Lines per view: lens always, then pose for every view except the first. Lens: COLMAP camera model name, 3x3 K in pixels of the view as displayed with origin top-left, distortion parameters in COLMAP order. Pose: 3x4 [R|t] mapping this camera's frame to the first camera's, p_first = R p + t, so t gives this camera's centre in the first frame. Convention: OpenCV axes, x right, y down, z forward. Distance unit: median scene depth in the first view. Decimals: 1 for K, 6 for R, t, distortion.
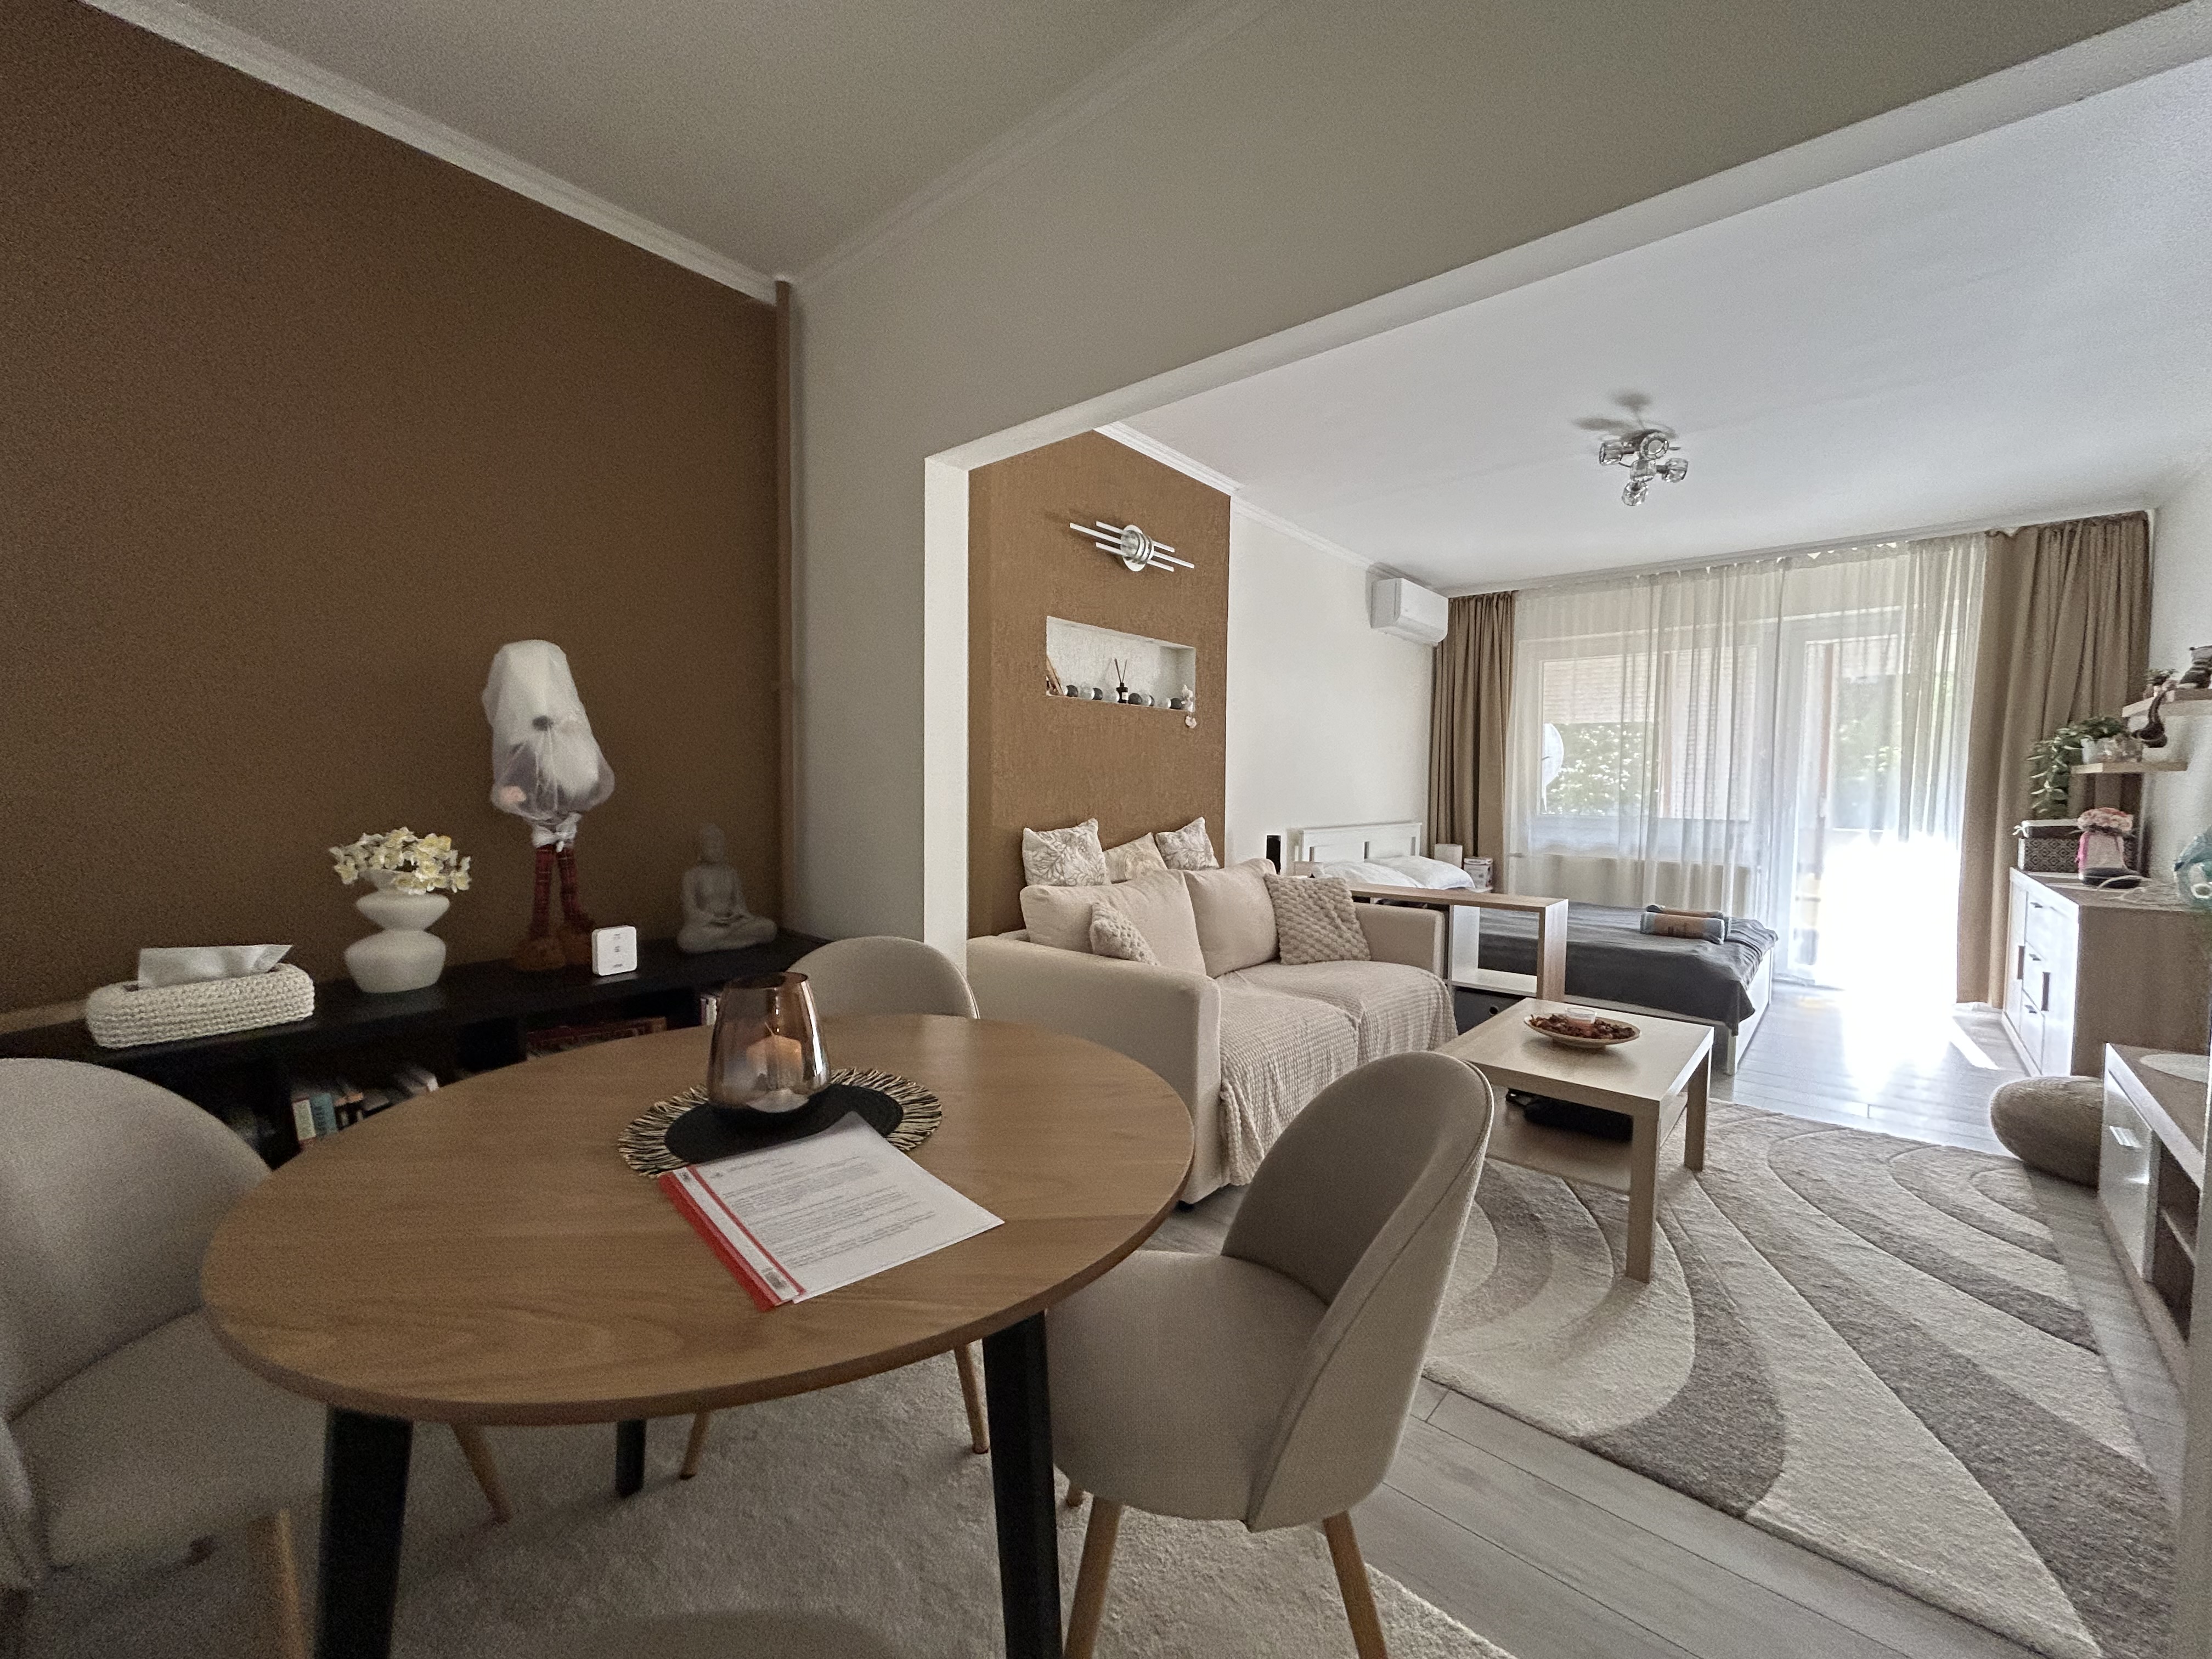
lens RADIAL K [[892.3, 0, 1100.9], [0, 892.3, 833.7], [0, 0, 1]] dist [-0.001038, 0.004384]
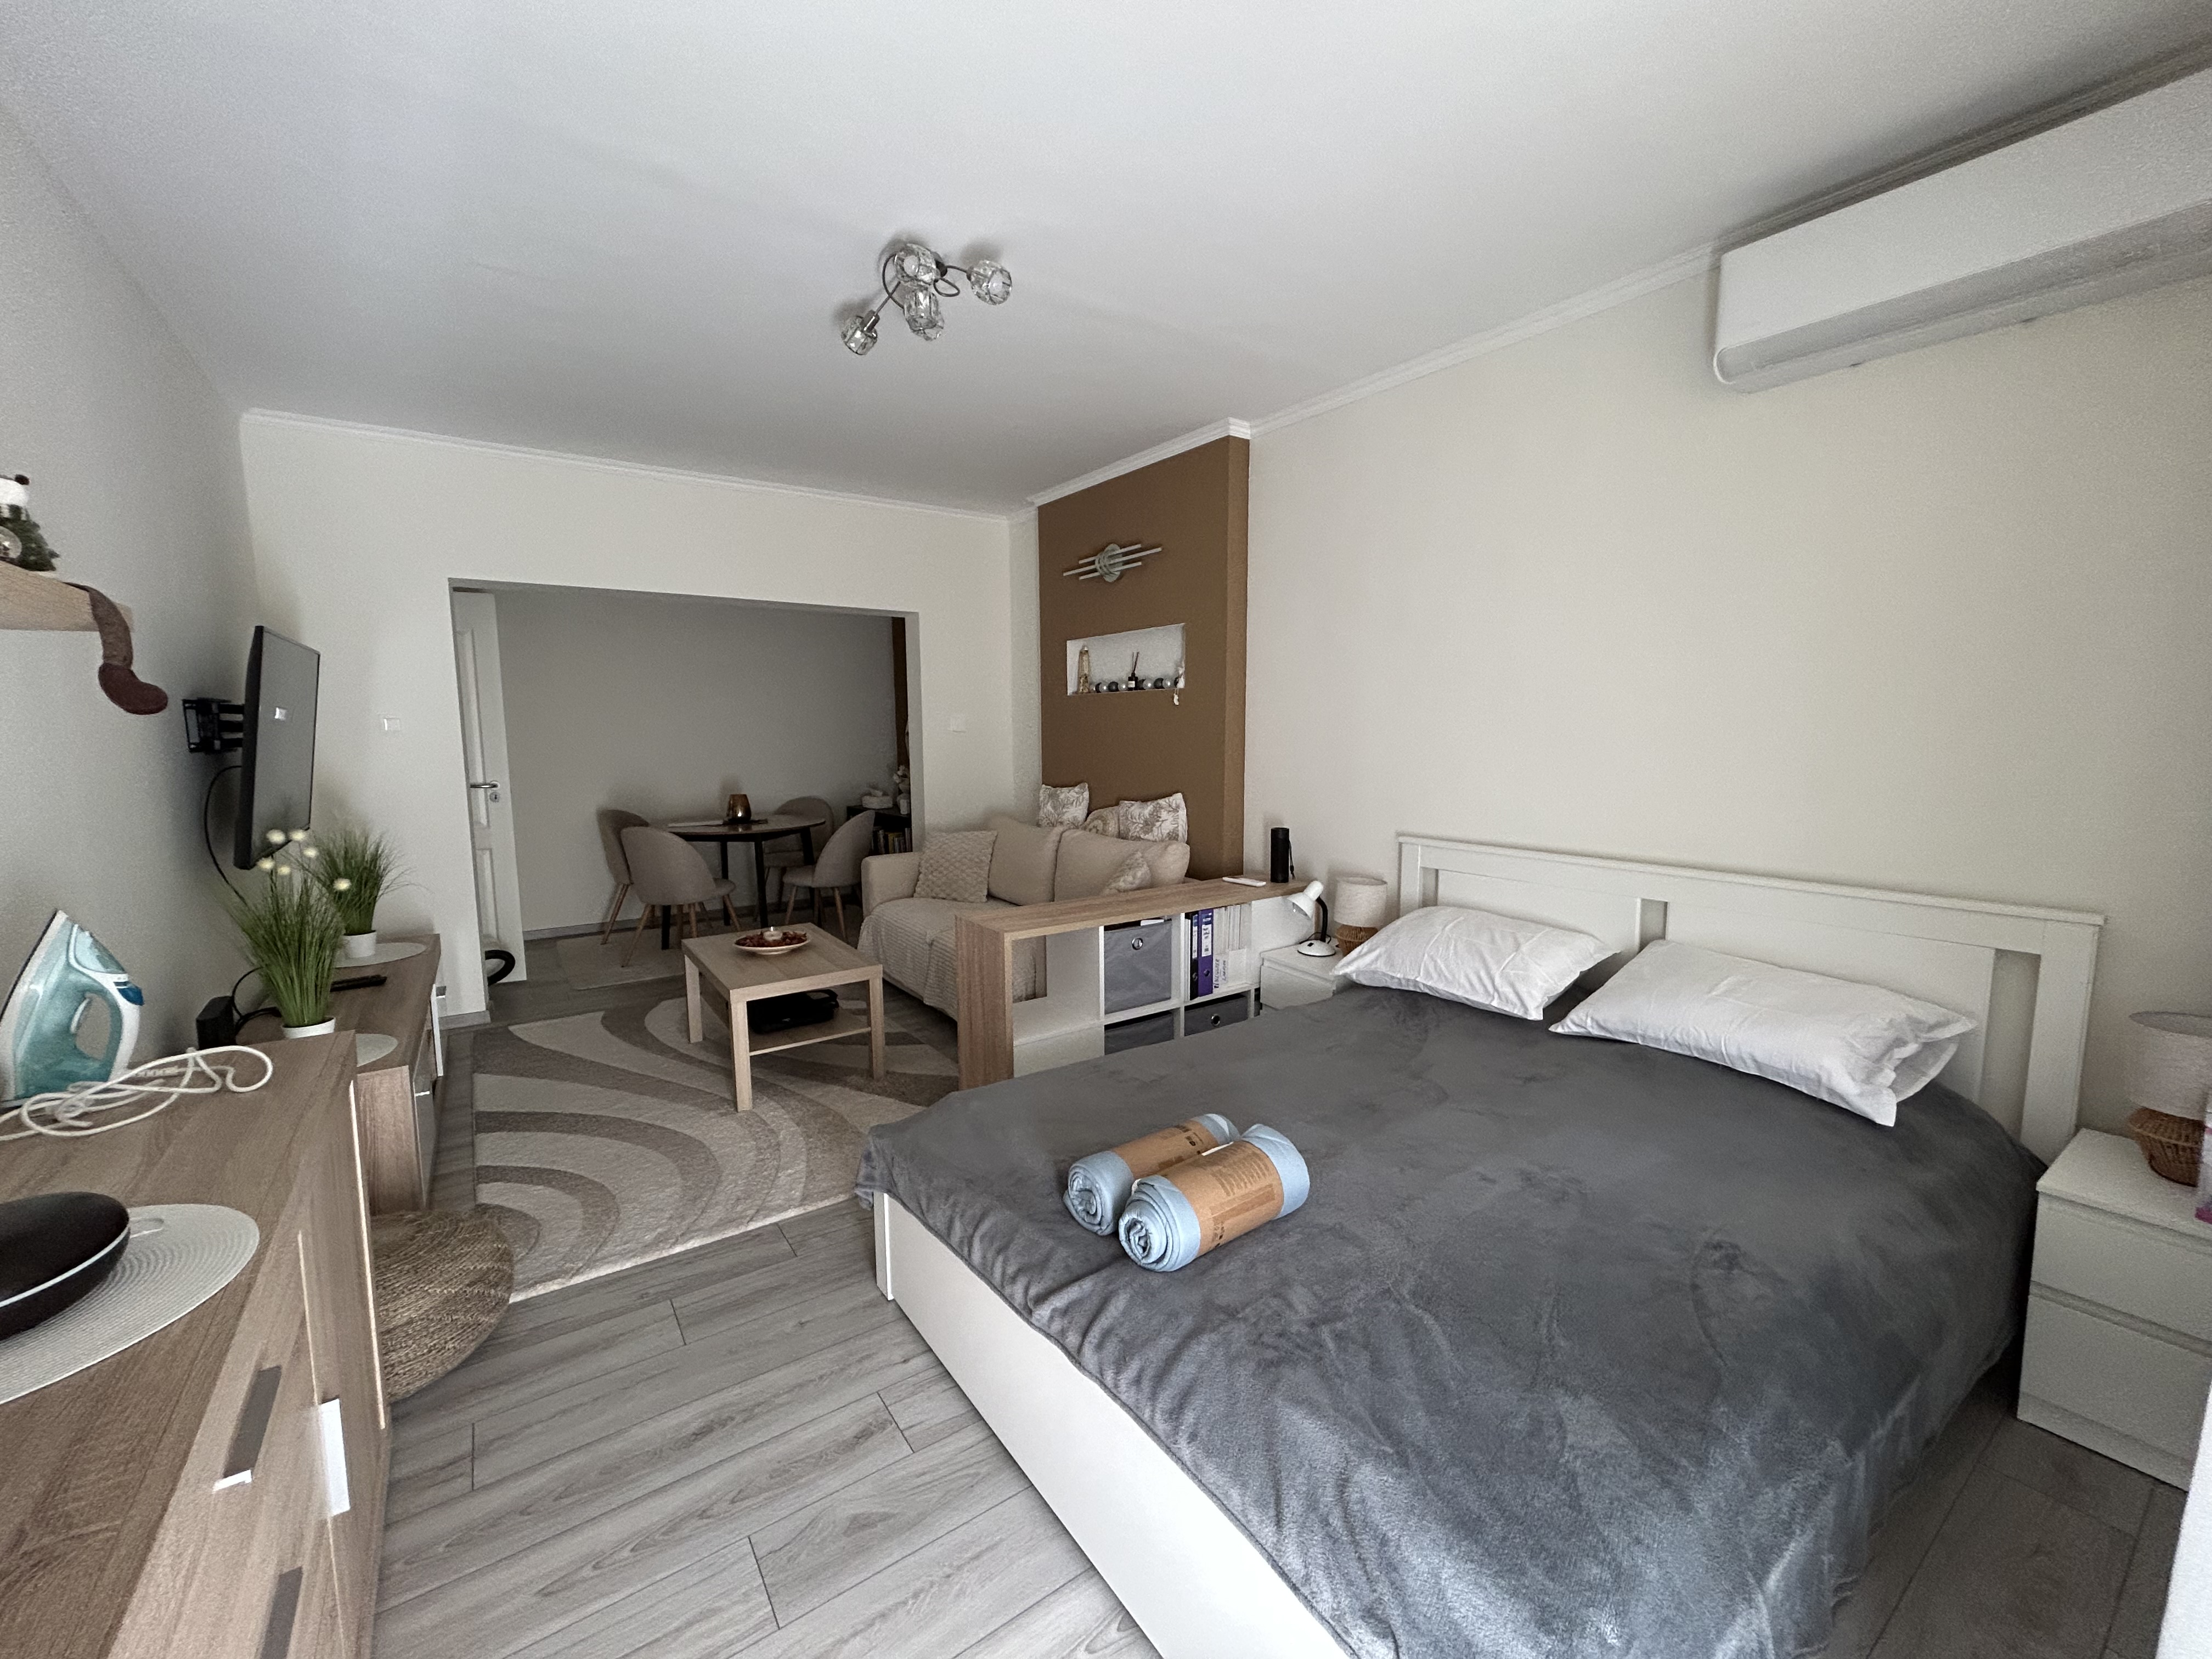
lens RADIAL K [[892.3, 0, 1100.9], [0, 892.3, 833.7], [0, 0, 1]] dist [-0.001038, 0.004384]
pose [[-0.230504, 0.102545, -0.967653, 1.287615], [-0.056134, 0.991374, 0.118430, -0.101224], [0.971451, 0.081617, -0.222759, 1.322094]]
